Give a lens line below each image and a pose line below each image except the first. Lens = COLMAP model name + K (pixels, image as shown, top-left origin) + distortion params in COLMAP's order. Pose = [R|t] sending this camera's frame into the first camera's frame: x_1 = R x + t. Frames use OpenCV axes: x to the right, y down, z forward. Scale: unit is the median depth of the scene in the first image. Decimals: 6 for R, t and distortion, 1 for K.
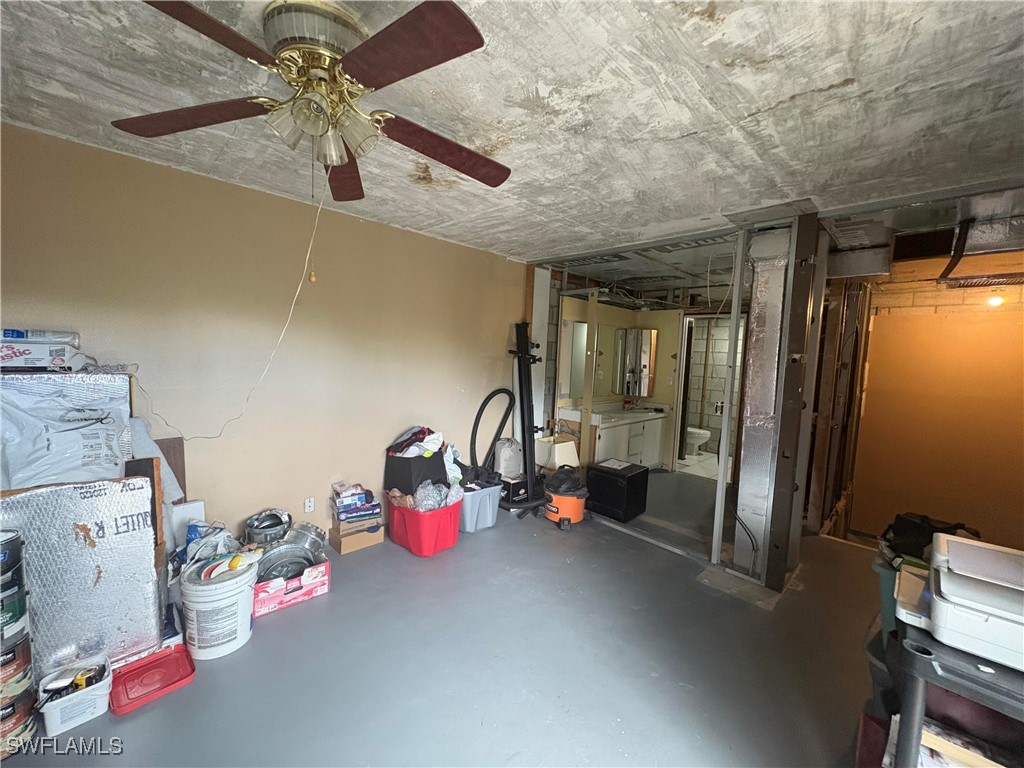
lens RADIAL K [[409.4, 0, 514.1], [0, 409.4, 387.1], [0, 0, 1]] dist [-0.000098, 0.000783]
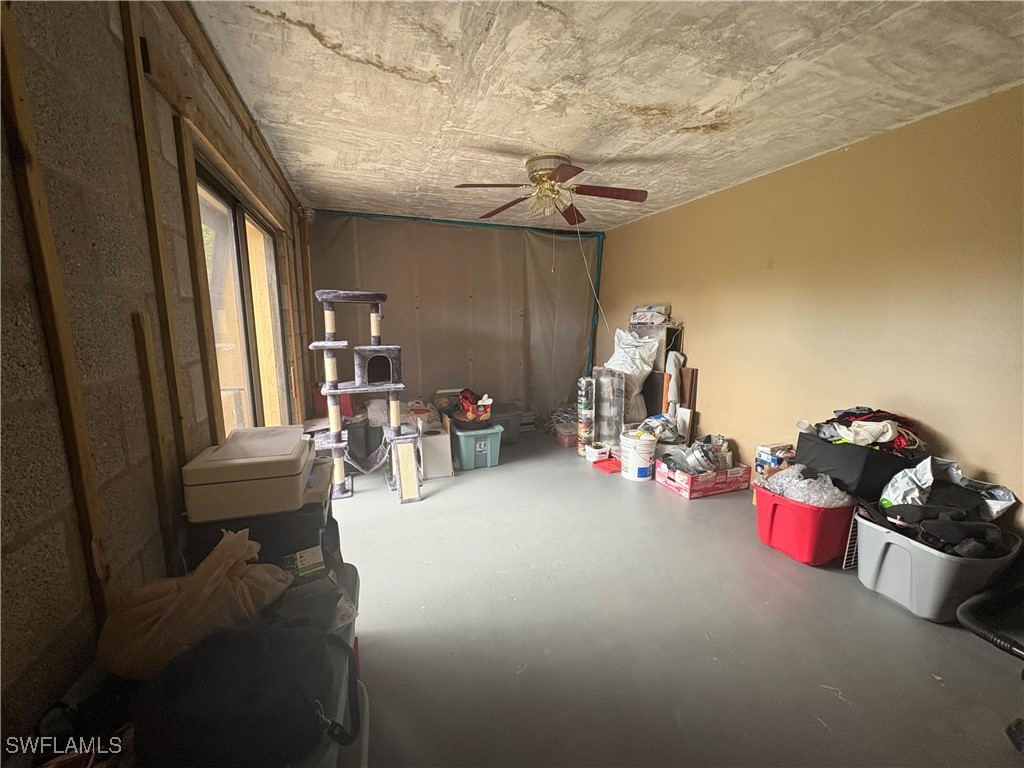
lens RADIAL K [[409.4, 0, 511.5], [0, 409.4, 387.5], [0, 0, 1]] dist [-0.000098, 0.000783]
pose [[-0.414508, 0.108555, -0.903548, 0.934610], [-0.096364, 0.982042, 0.162193, 0.006873], [0.904929, 0.154300, -0.396604, 1.008054]]
